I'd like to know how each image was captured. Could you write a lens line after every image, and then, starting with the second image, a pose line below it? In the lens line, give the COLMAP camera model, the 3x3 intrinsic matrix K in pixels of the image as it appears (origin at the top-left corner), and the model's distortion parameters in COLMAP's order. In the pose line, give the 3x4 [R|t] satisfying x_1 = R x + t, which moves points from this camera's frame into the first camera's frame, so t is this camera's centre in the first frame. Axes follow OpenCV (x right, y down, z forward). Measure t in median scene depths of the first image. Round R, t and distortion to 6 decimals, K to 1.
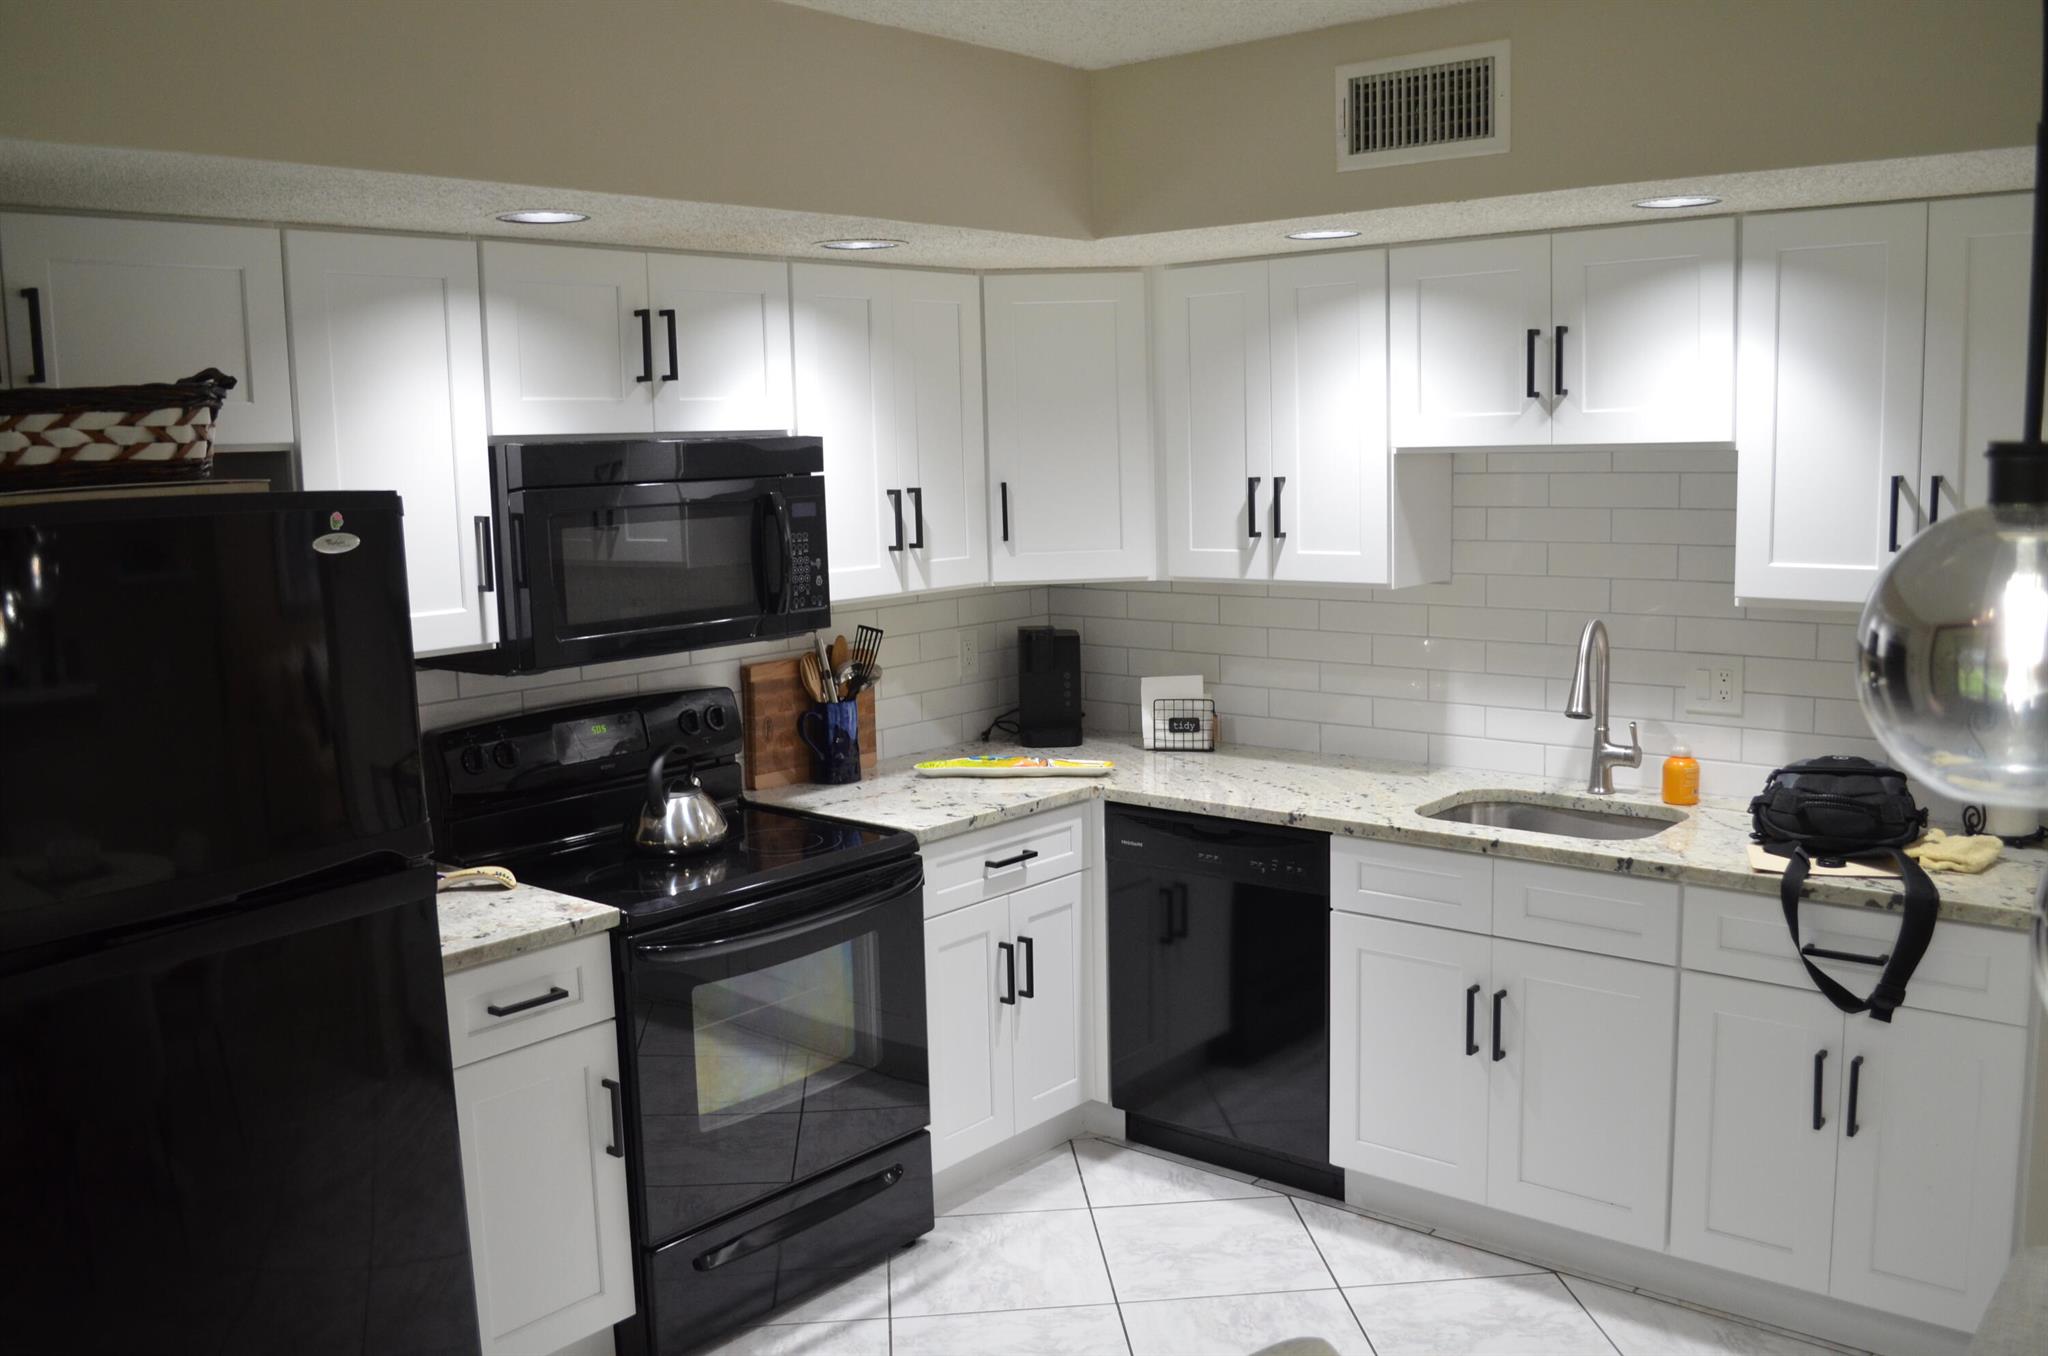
lens RADIAL K [[1782.4, 0, 1017.1], [0, 1782.4, 675.4], [0, 0, 1]] dist [-0.069234, 0.000210]
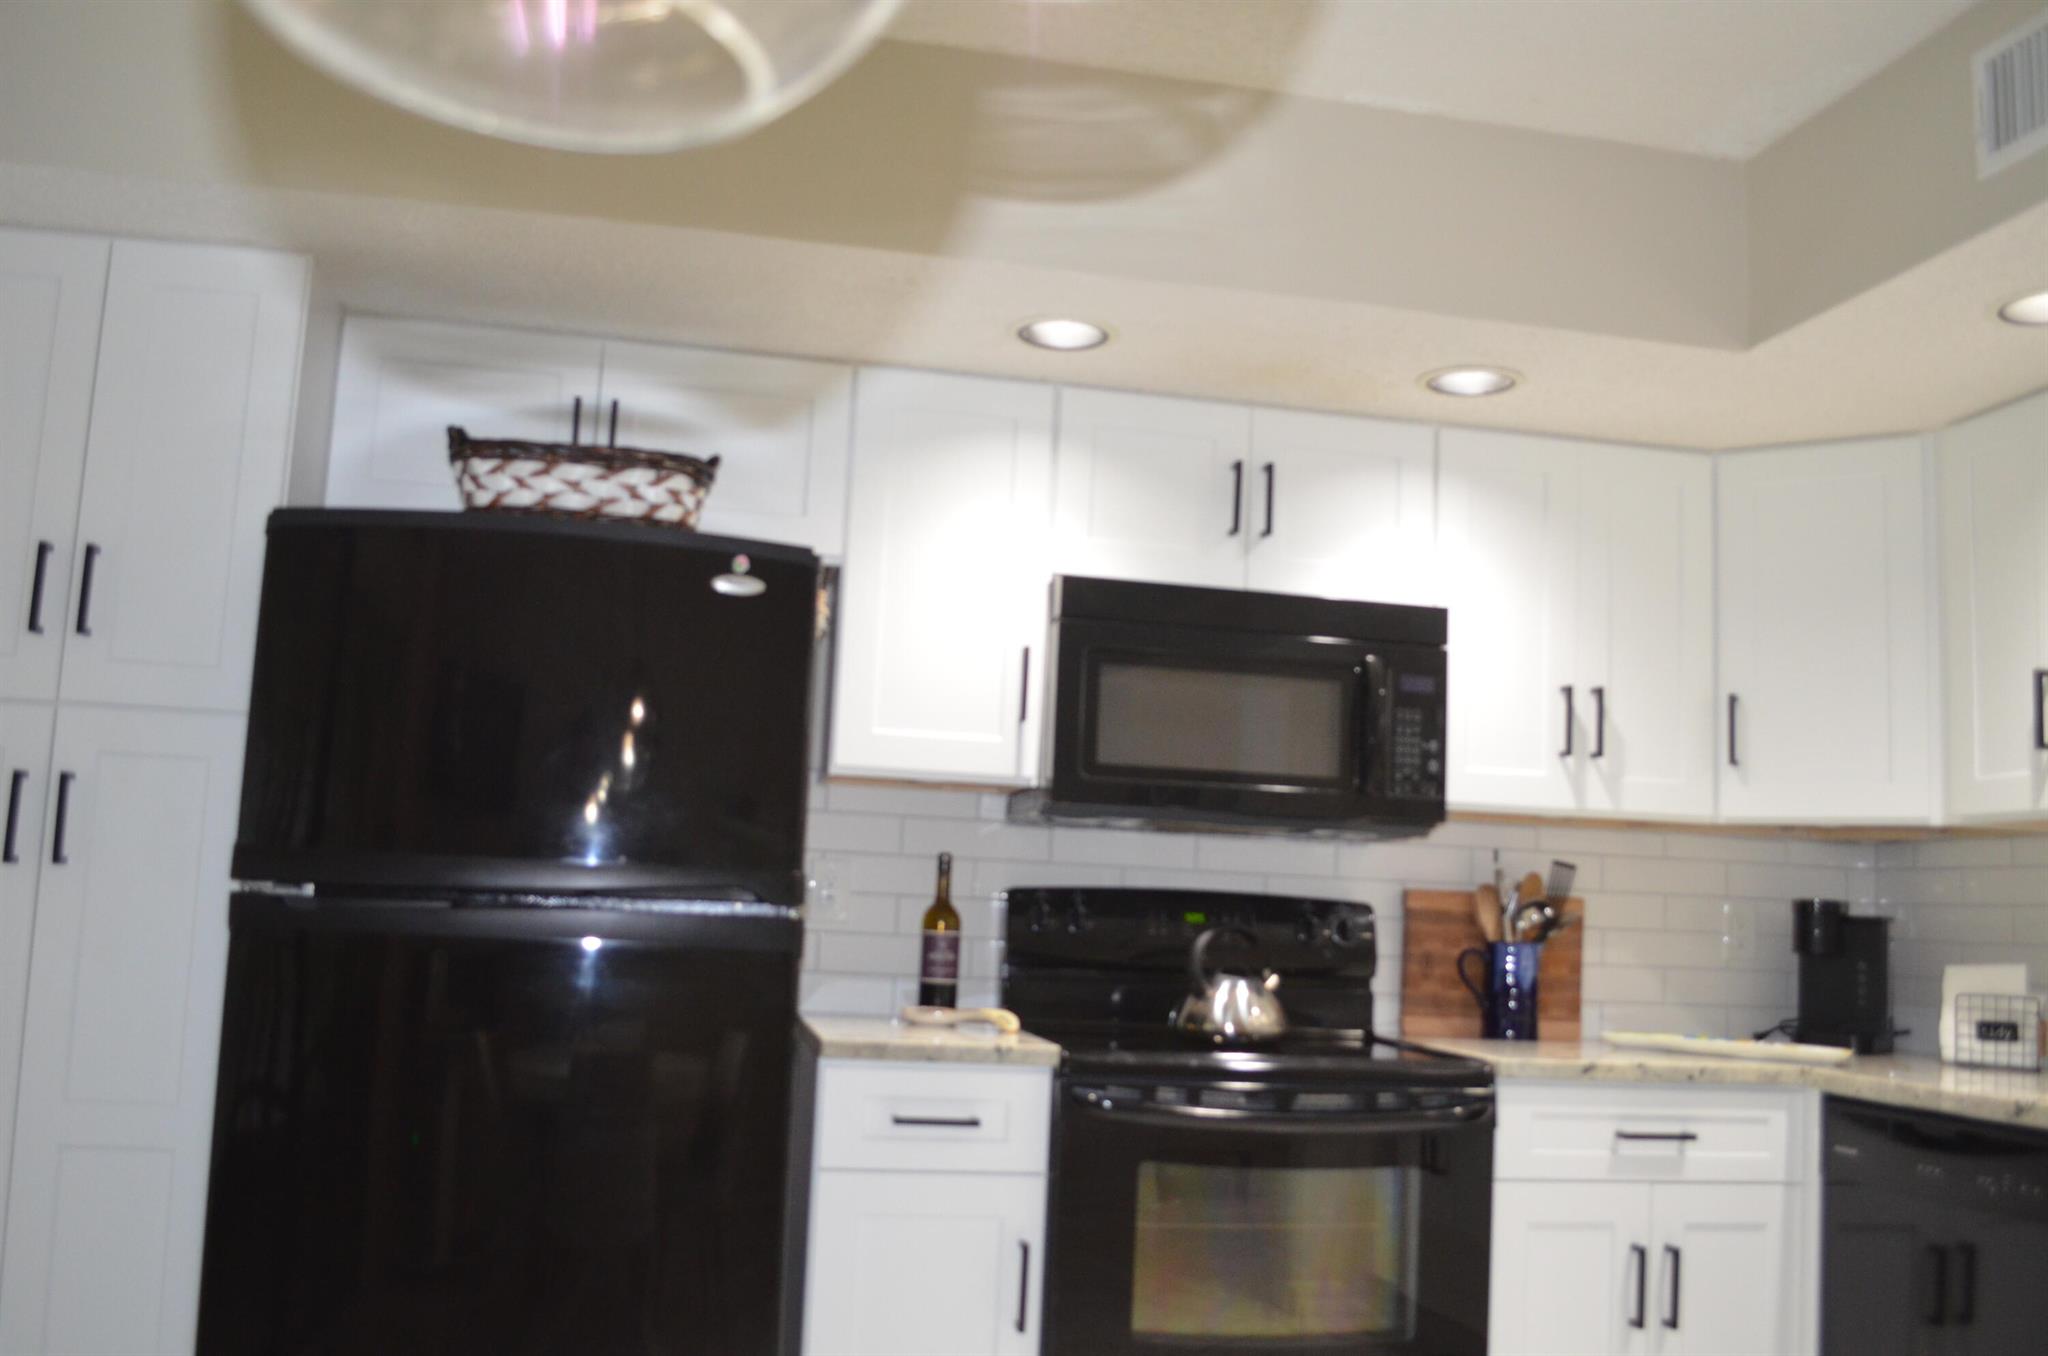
lens RADIAL K [[1782.4, 0, 1020.0], [0, 1782.4, 683.7], [0, 0, 1]] dist [-0.069234, 0.000210]
pose [[0.781736, -0.012515, -0.623484, 0.255845], [-0.150613, 0.966412, -0.208241, 0.111675], [0.605148, 0.256694, 0.753594, 0.197767]]
